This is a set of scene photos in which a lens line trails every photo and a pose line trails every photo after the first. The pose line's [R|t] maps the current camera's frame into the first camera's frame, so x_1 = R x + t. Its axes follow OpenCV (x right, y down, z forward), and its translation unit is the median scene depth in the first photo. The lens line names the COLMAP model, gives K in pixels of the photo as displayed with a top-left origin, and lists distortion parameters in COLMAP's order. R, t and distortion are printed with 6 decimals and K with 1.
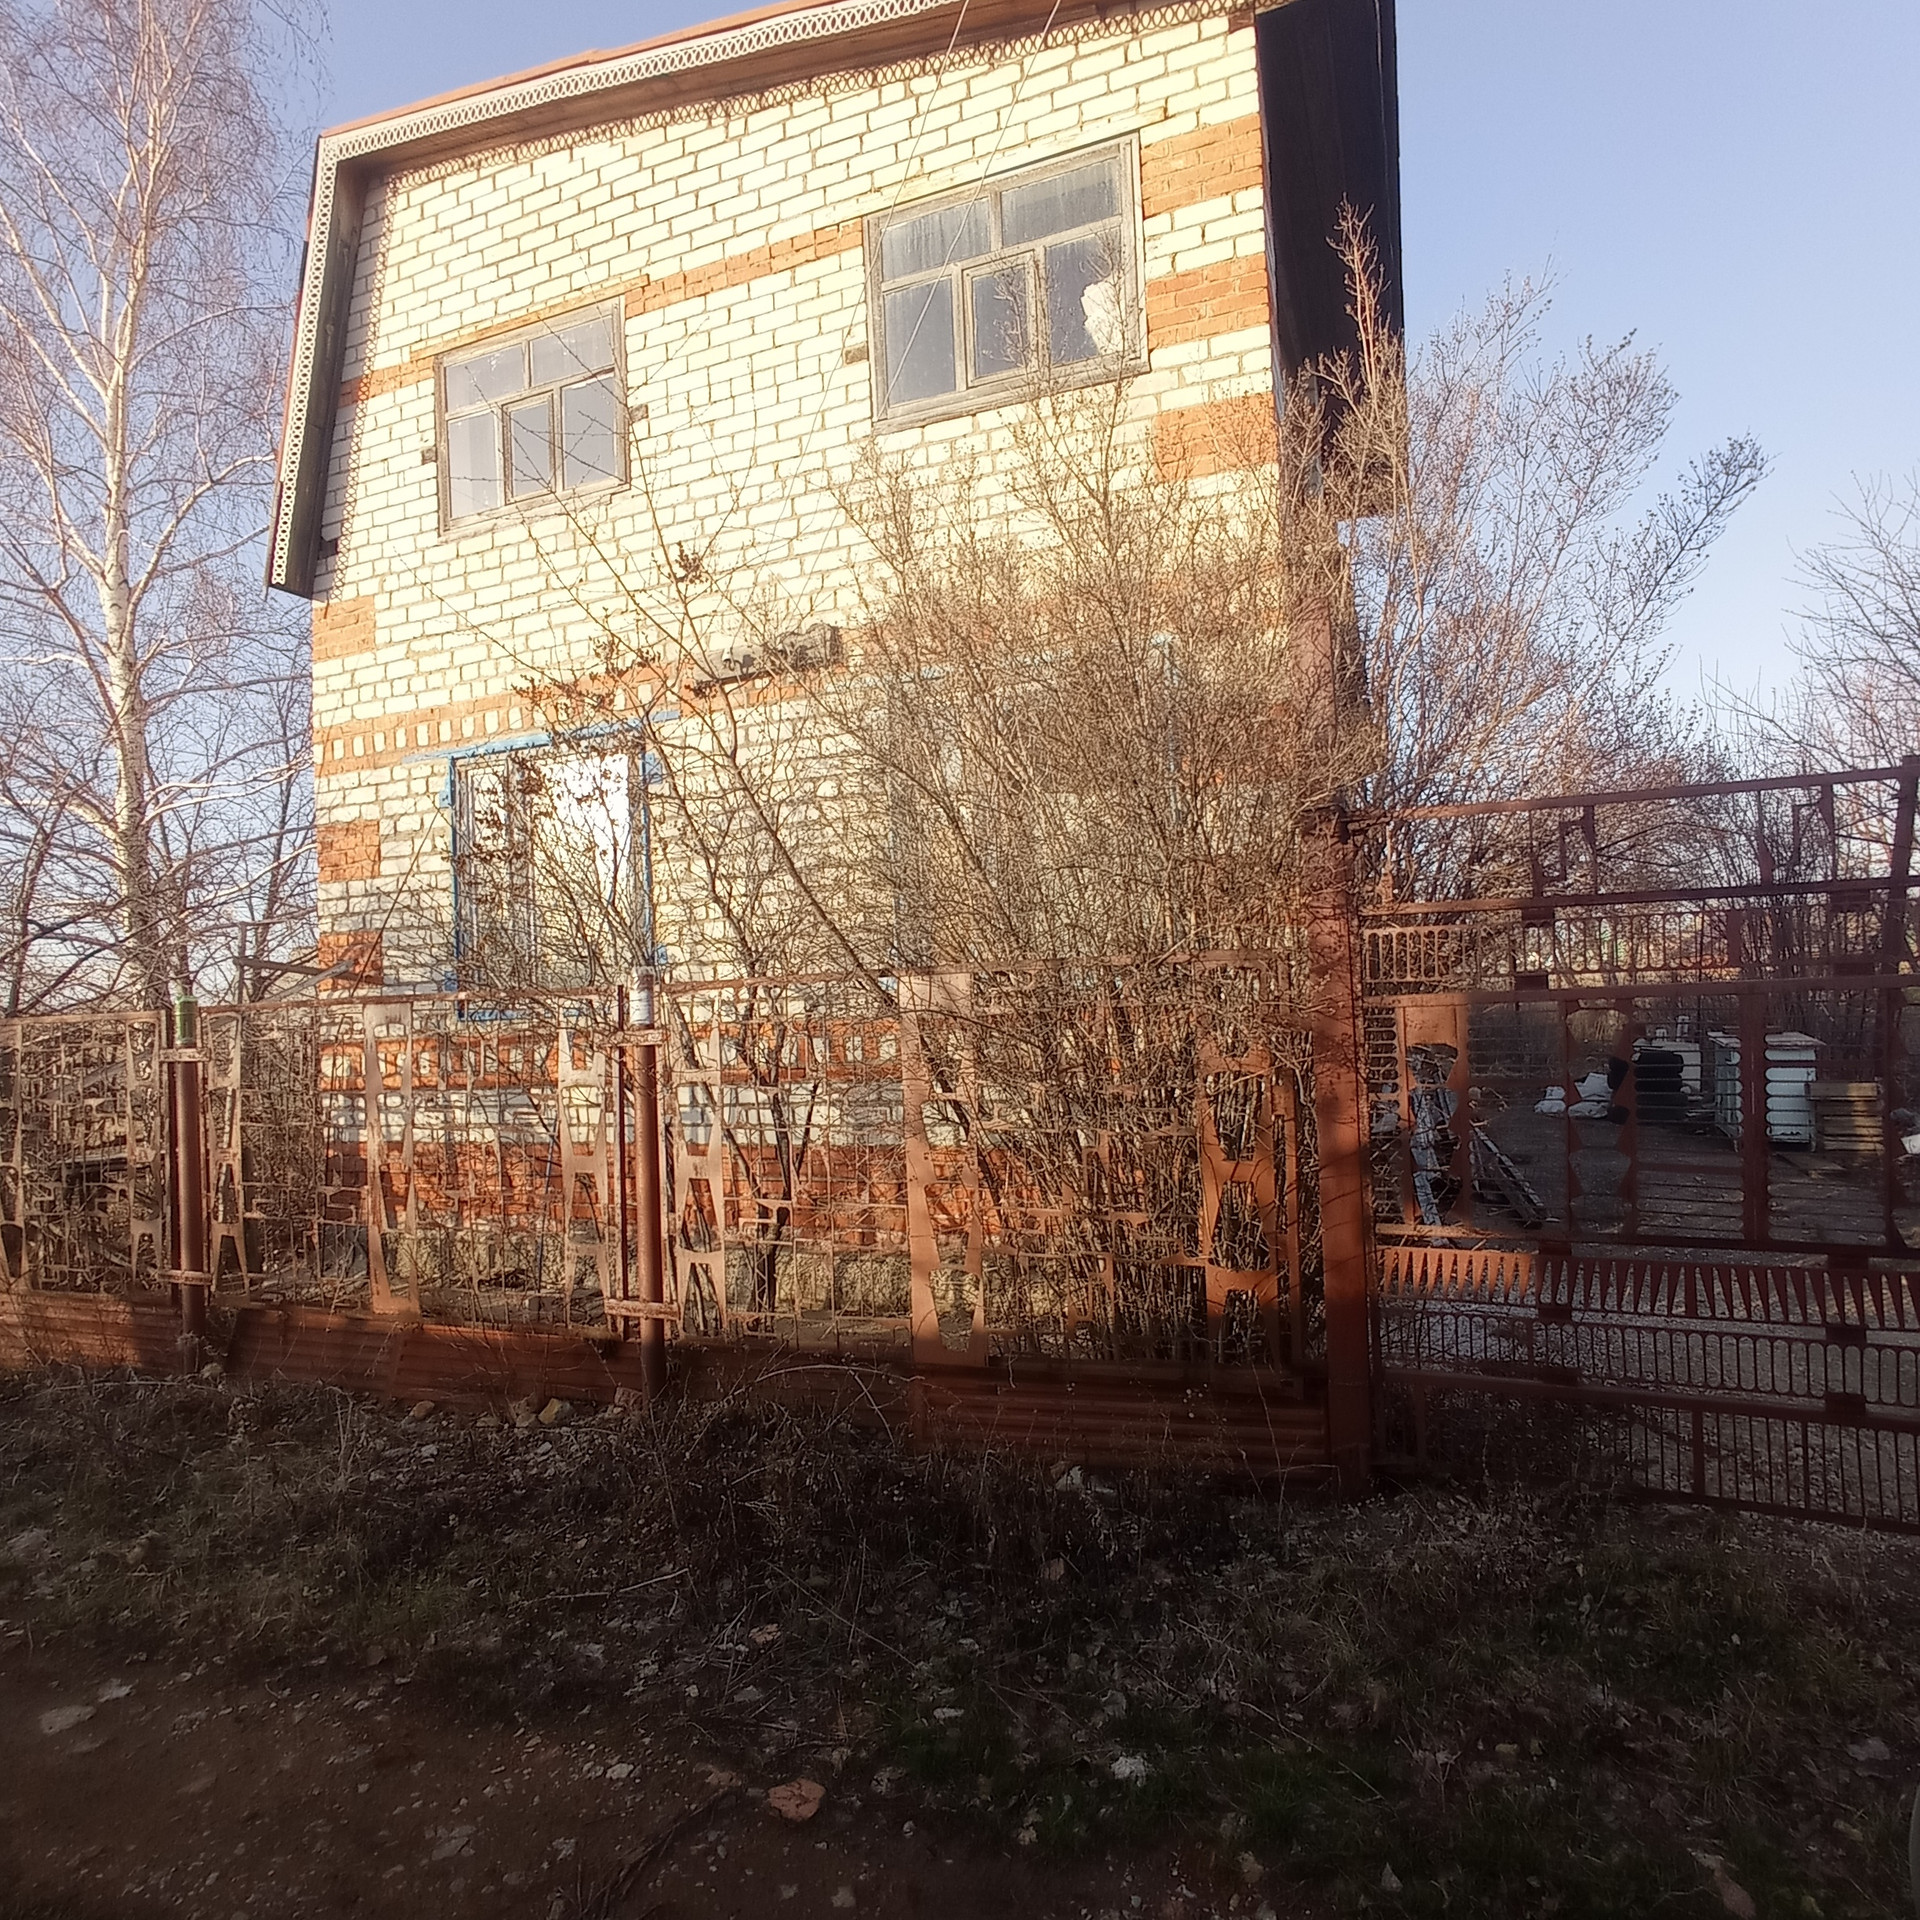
lens RADIAL K [[1148.2, 0, 967.0], [0, 1148.2, 976.2], [0, 0, 1]] dist [-0.055535, 0.028434]
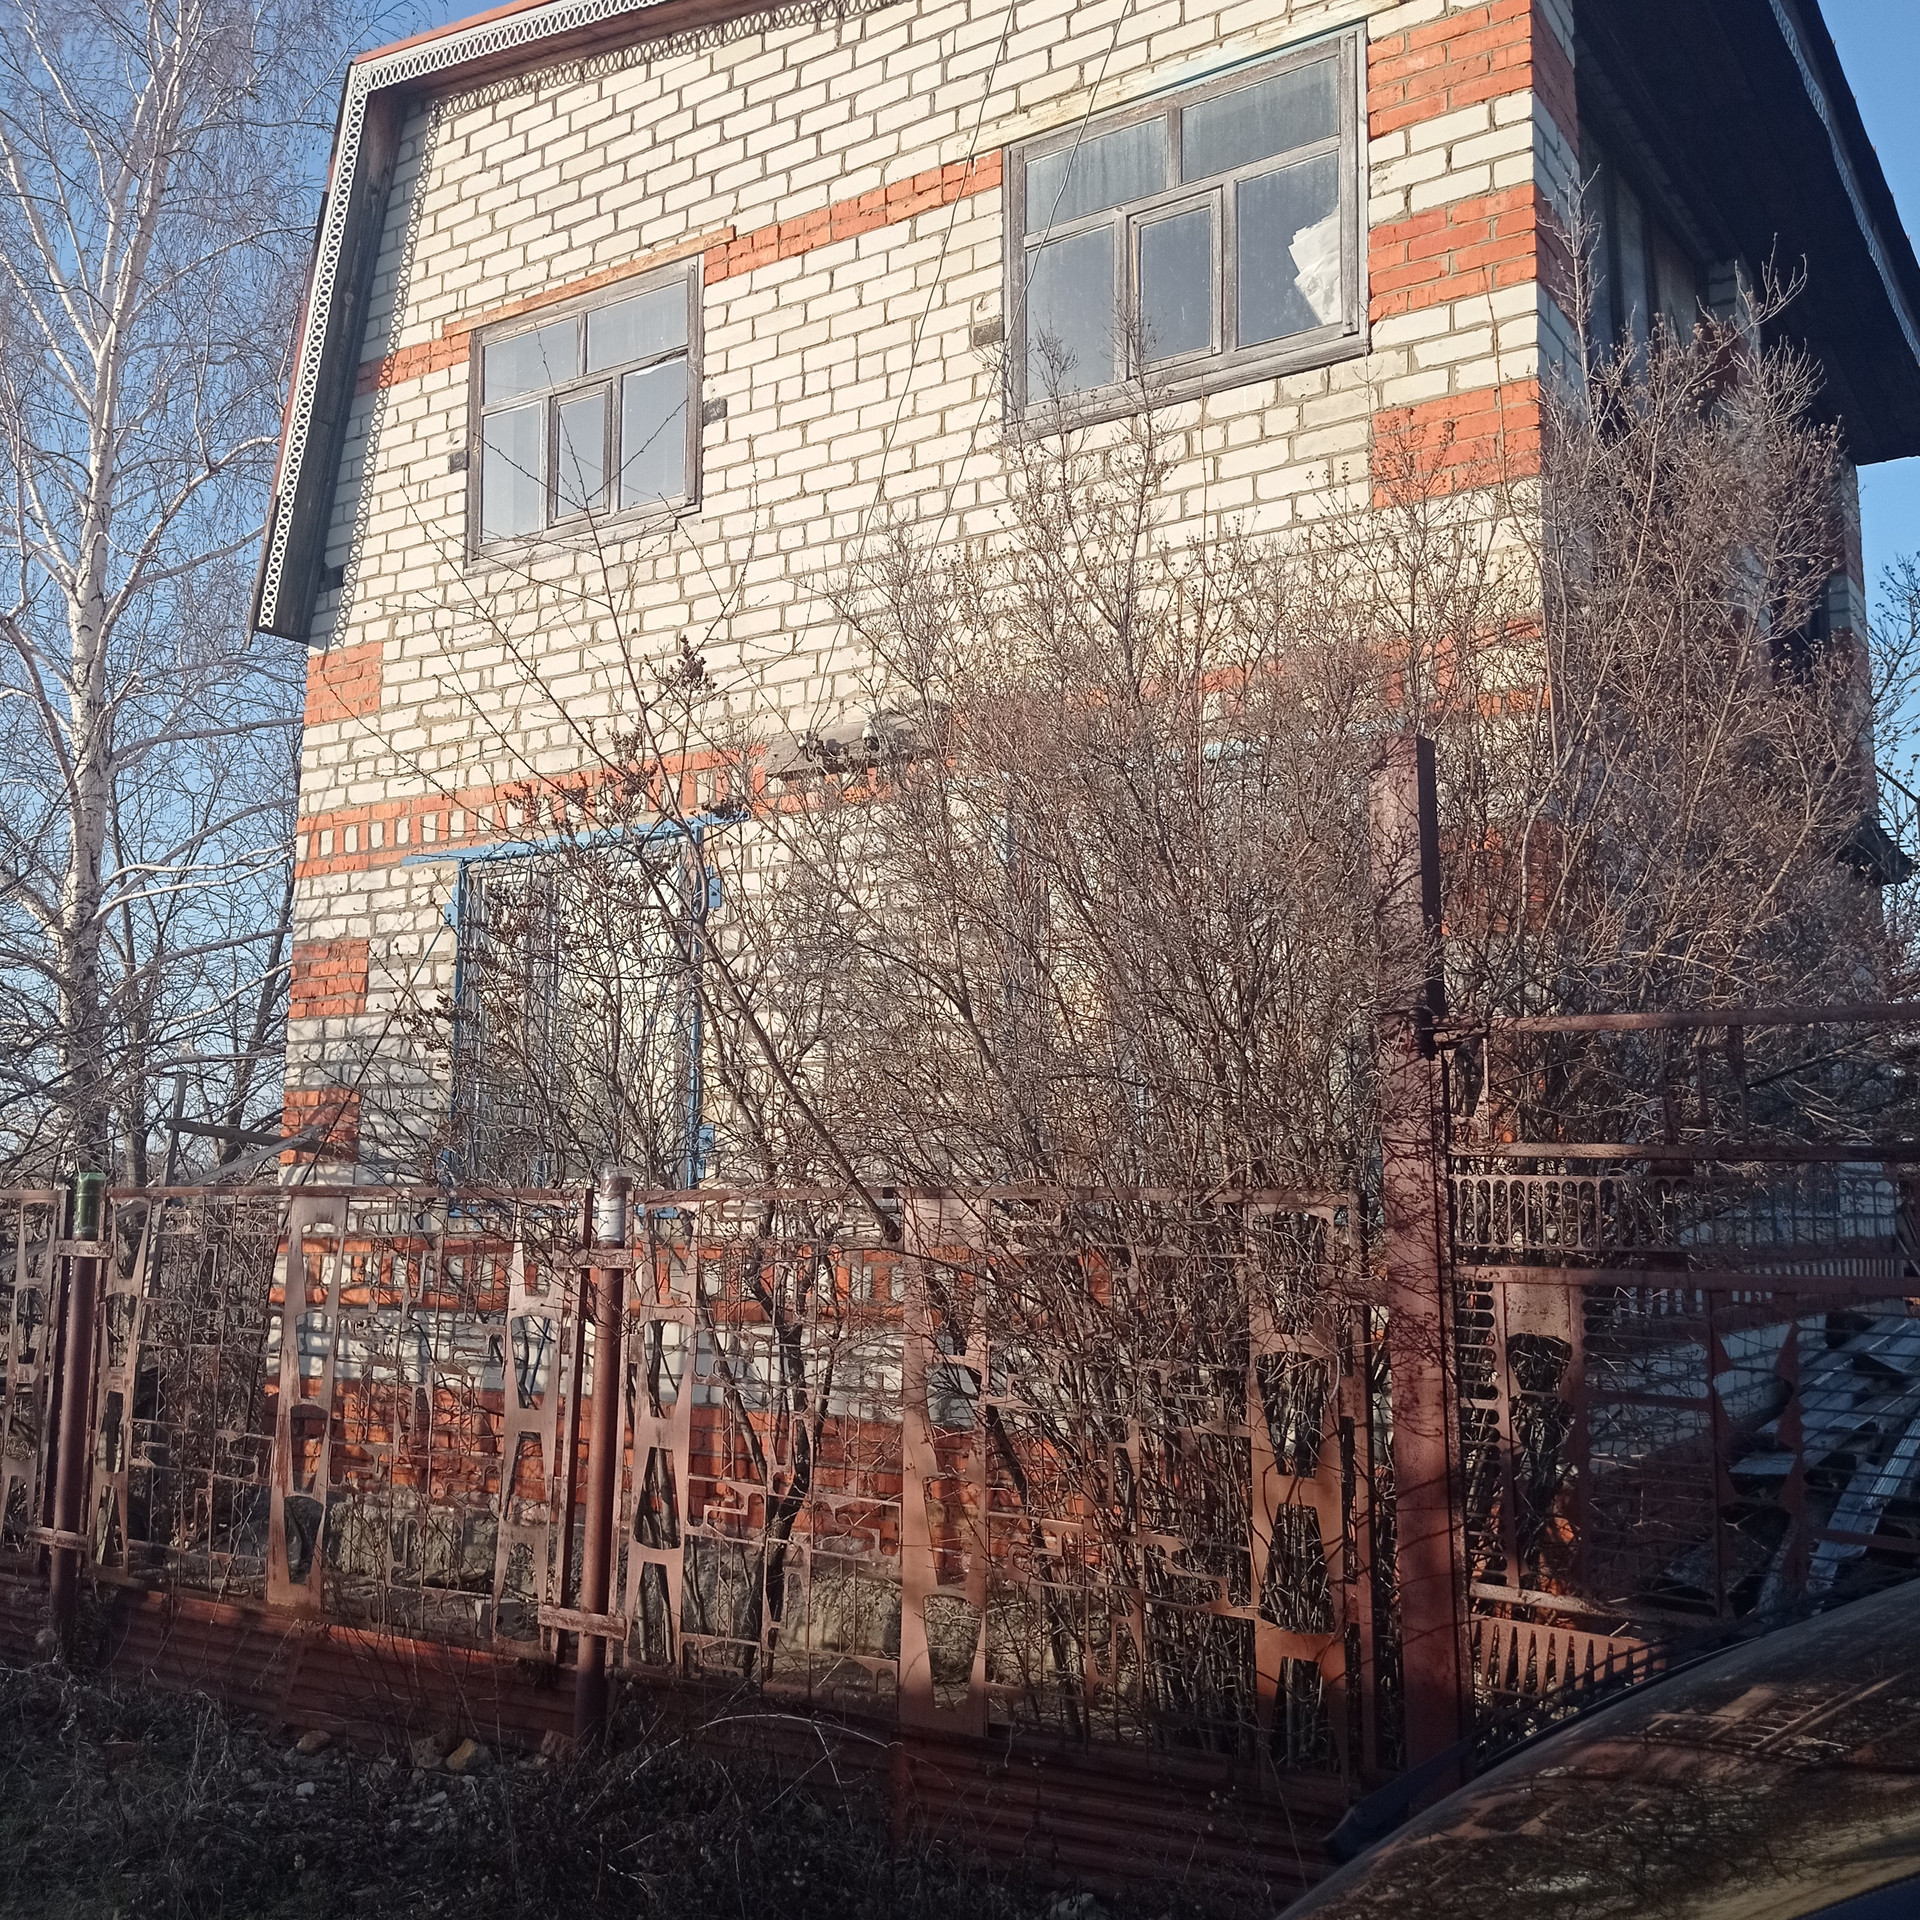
lens RADIAL K [[1885.9, 0, 960.0], [0, 1885.9, 960.0], [0, 0, 1]] dist [0.093914, -0.163748]
pose [[0.975985, 0.022531, -0.216670, 0.148930], [-0.044269, 0.994396, -0.096001, -0.023511], [0.213293, 0.103287, 0.971513, -0.149256]]
